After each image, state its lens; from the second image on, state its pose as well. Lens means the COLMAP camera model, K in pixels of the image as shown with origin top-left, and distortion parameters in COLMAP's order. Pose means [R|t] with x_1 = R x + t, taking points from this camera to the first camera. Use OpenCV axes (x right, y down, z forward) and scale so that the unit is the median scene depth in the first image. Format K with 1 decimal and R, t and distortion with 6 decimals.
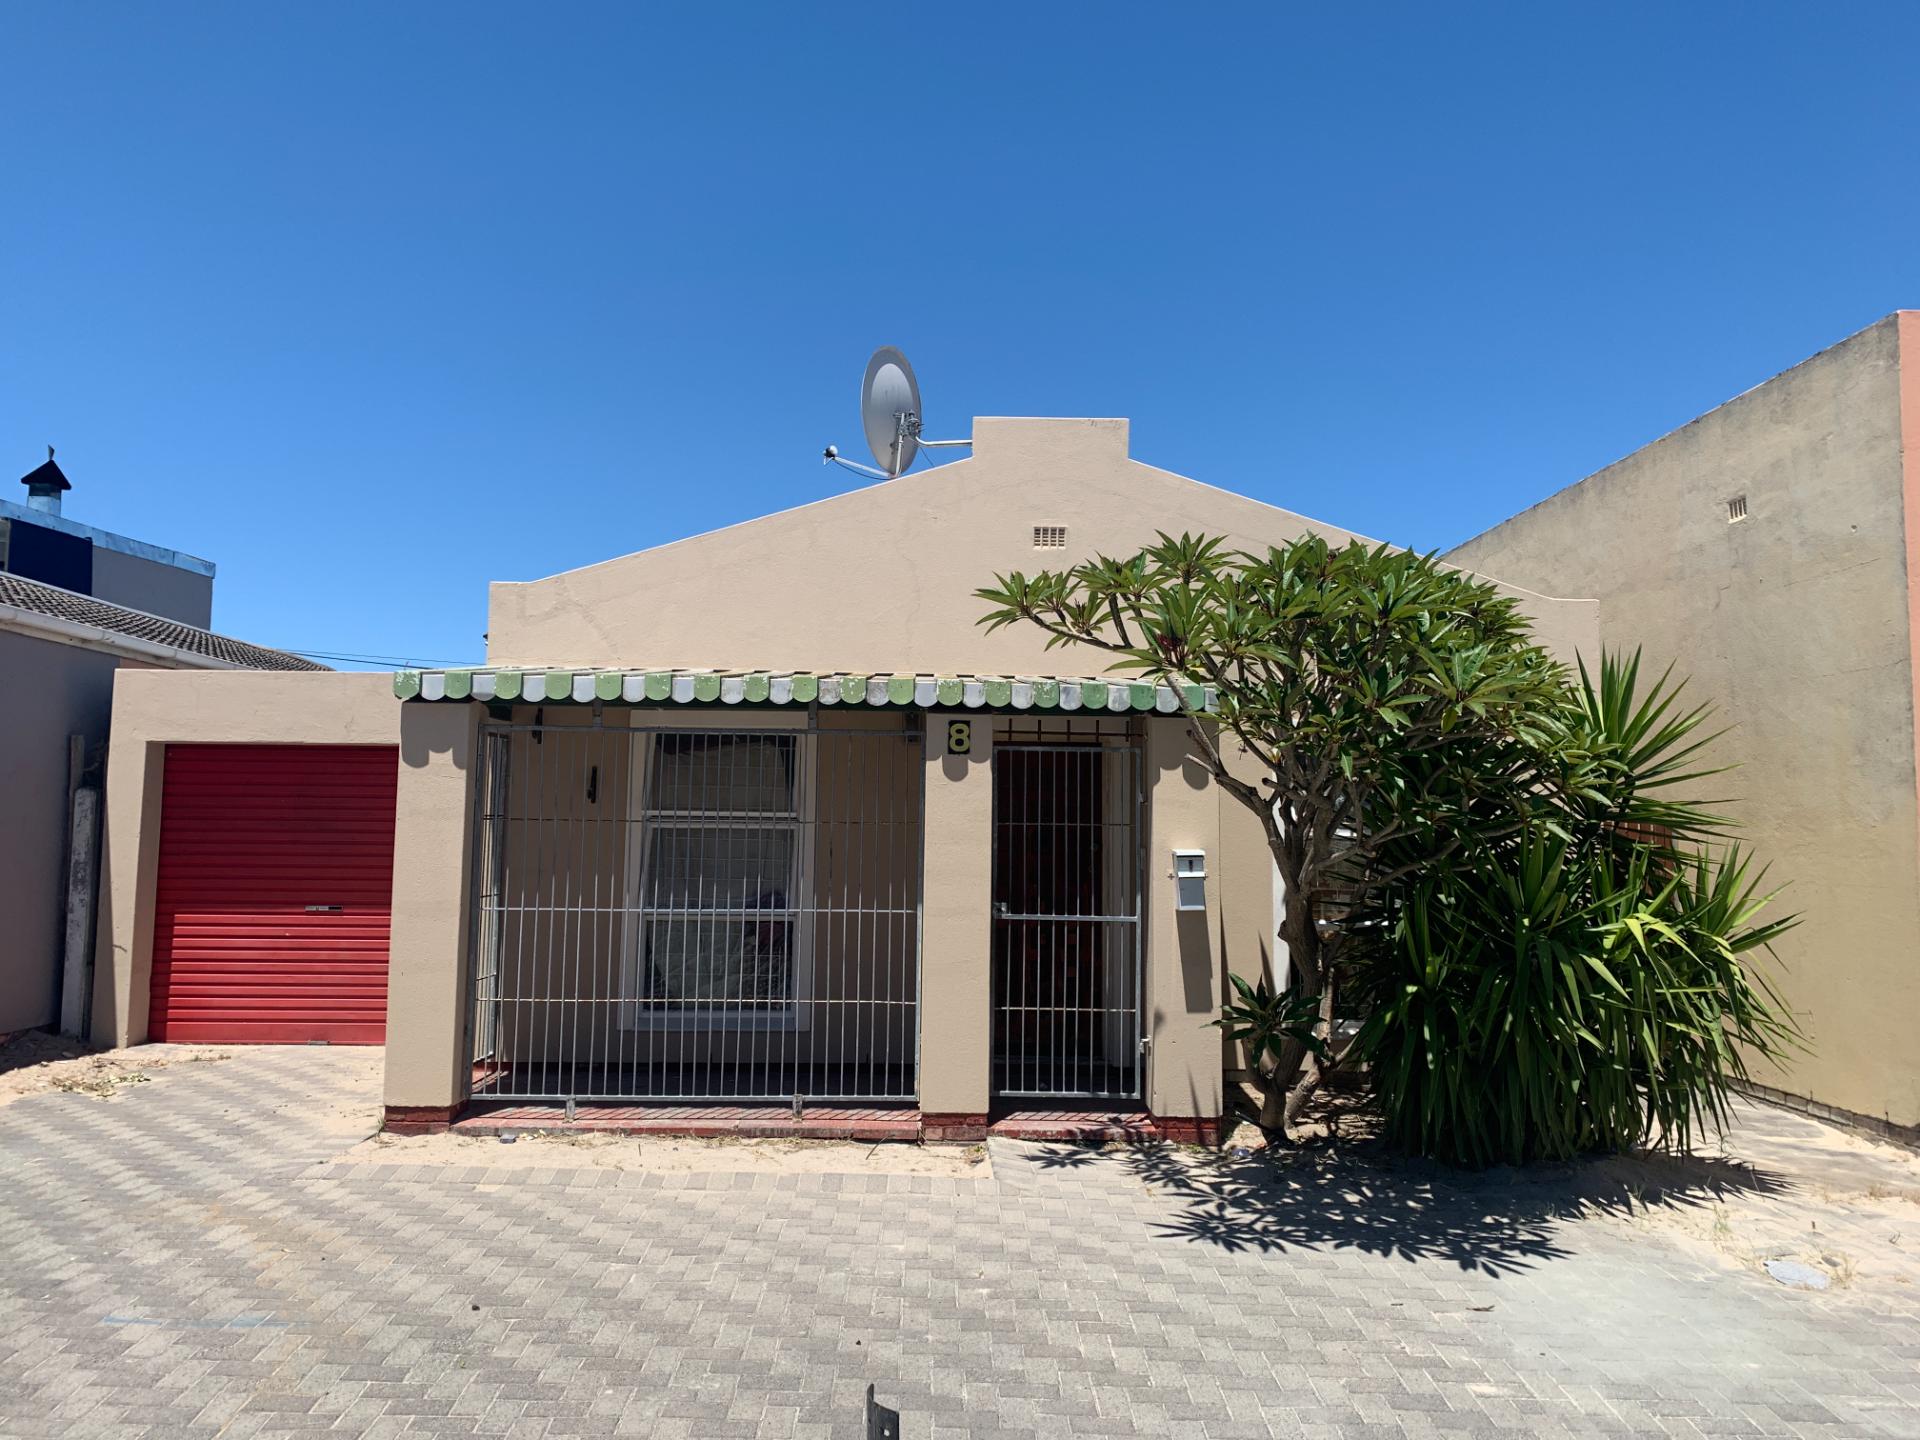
lens RADIAL K [[1467.9, 0, 955.3], [0, 1467.9, 699.9], [0, 0, 1]] dist [0.044974, -0.057157]
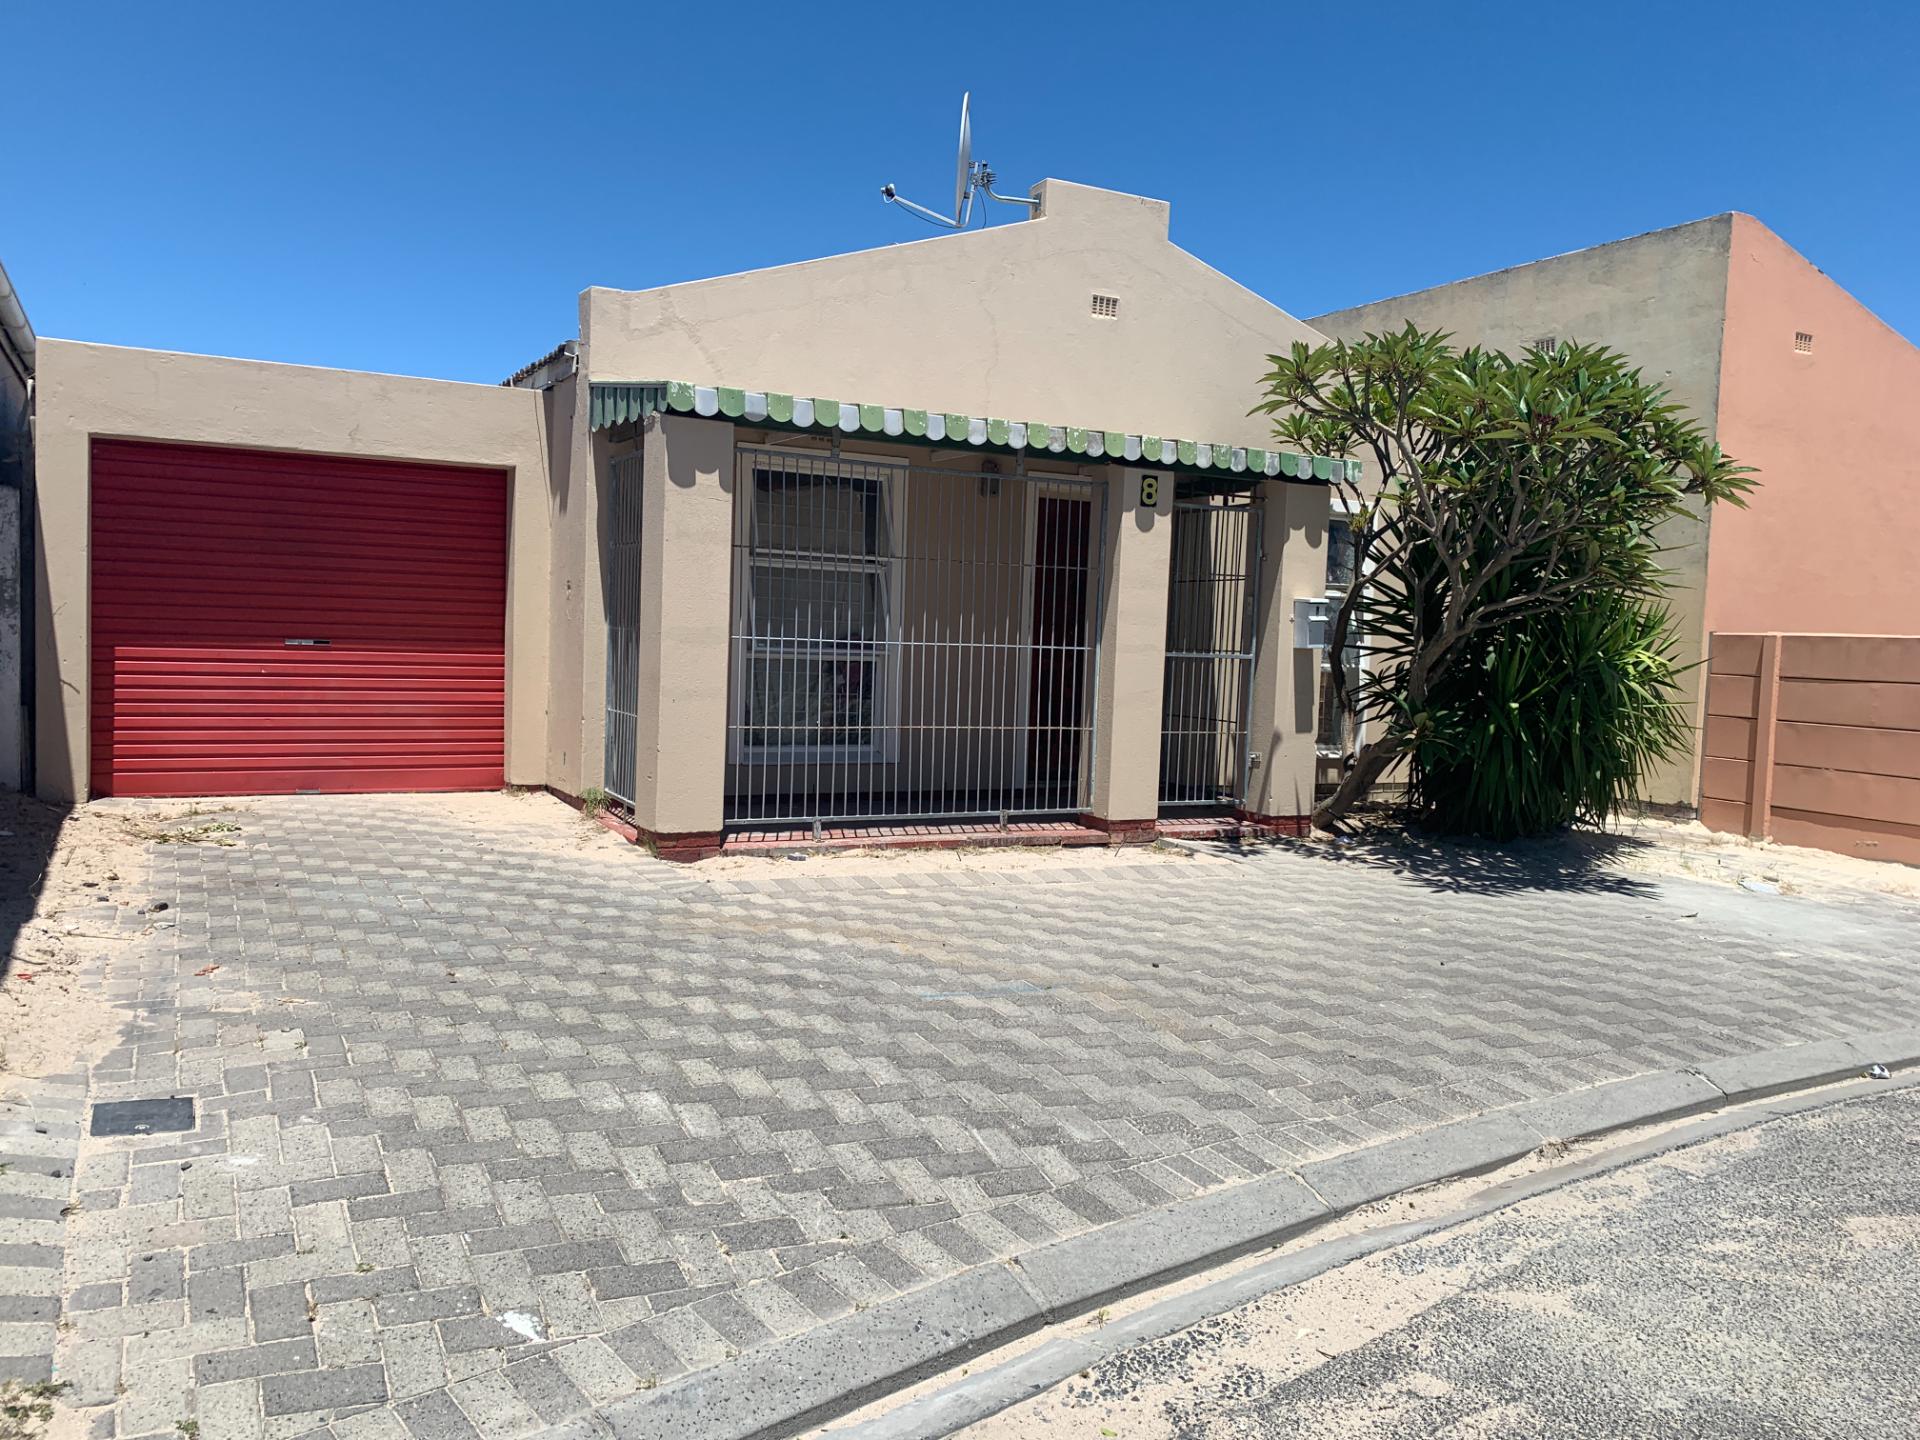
lens RADIAL K [[1467.9, 0, 942.7], [0, 1467.9, 739.5], [0, 0, 1]] dist [0.044974, -0.057157]
pose [[0.890837, -0.014110, 0.454104, -0.639256], [-0.065467, 0.985099, 0.159038, 0.043683], [-0.449582, -0.171406, 0.876639, 0.065740]]
